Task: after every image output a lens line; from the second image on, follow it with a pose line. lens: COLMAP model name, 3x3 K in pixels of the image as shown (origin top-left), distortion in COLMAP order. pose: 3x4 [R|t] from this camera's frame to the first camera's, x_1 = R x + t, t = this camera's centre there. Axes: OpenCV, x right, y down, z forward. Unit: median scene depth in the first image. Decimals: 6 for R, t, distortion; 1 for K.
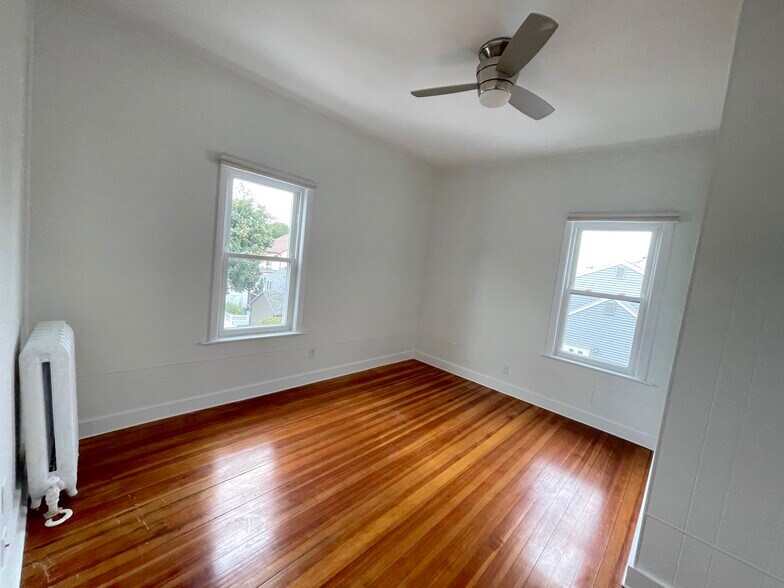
lens RADIAL K [[316.1, 0, 388.8], [0, 316.1, 290.6], [0, 0, 1]] dist [0.002225, 0.000304]
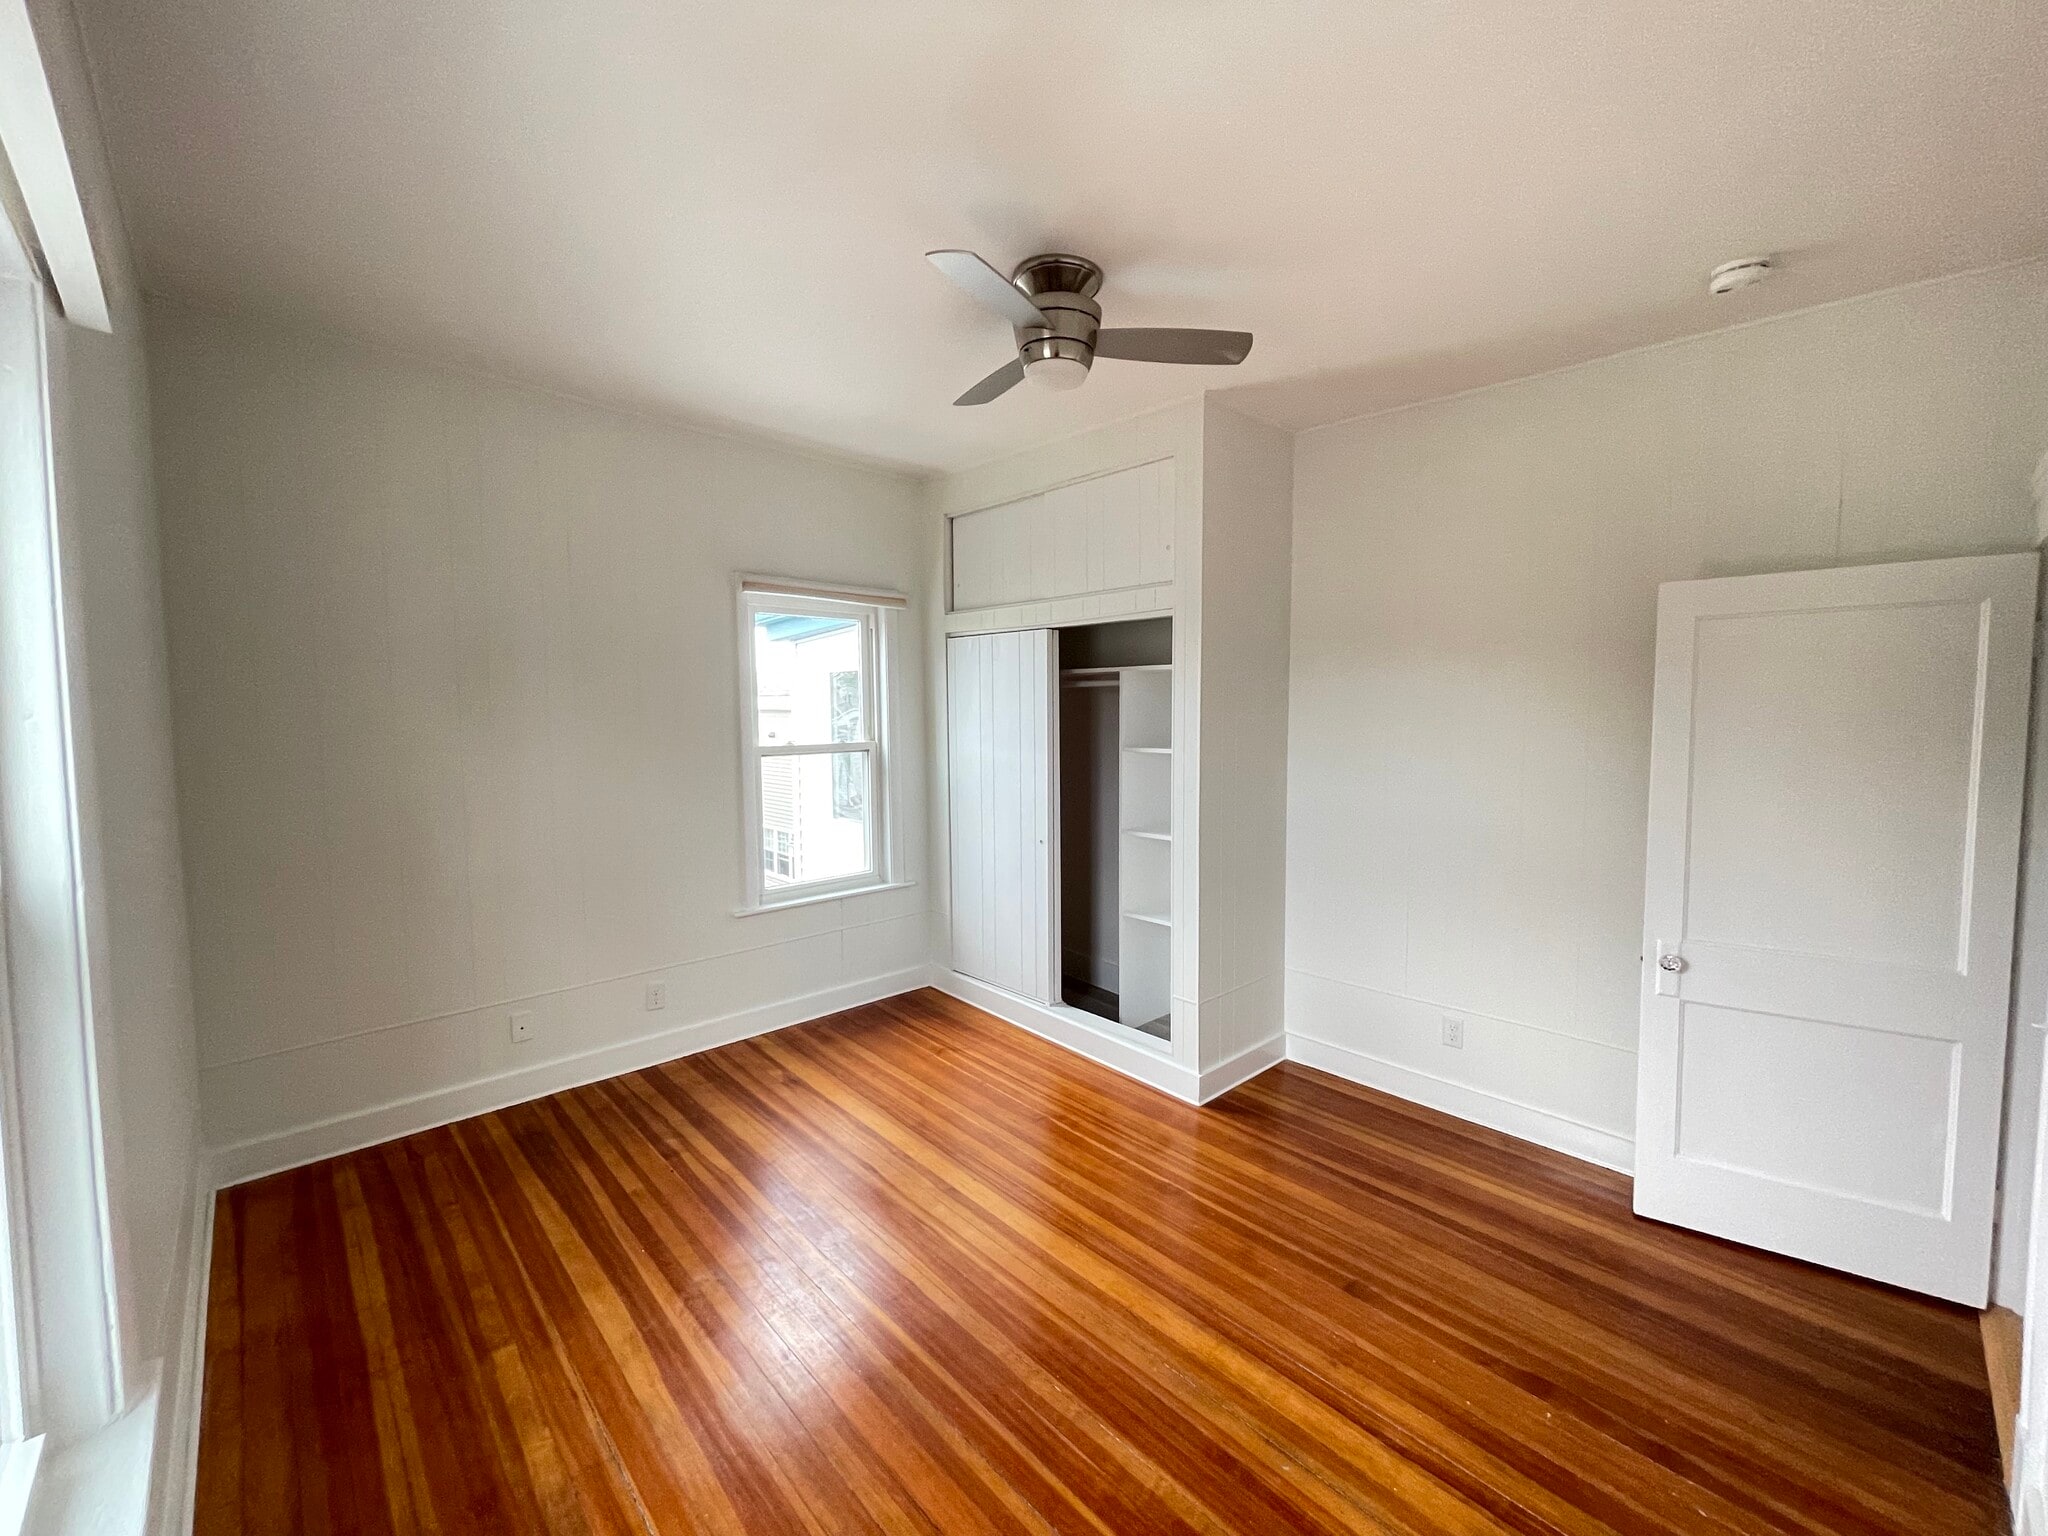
lens RADIAL K [[825.7, 0, 1025.6], [0, 825.7, 761.4], [0, 0, 1]] dist [0.002225, 0.000304]
pose [[0.054532, -0.178305, 0.982463, -0.542265], [0.109837, 0.979027, 0.171585, -0.143594], [-0.992453, 0.098554, 0.072973, 0.563129]]
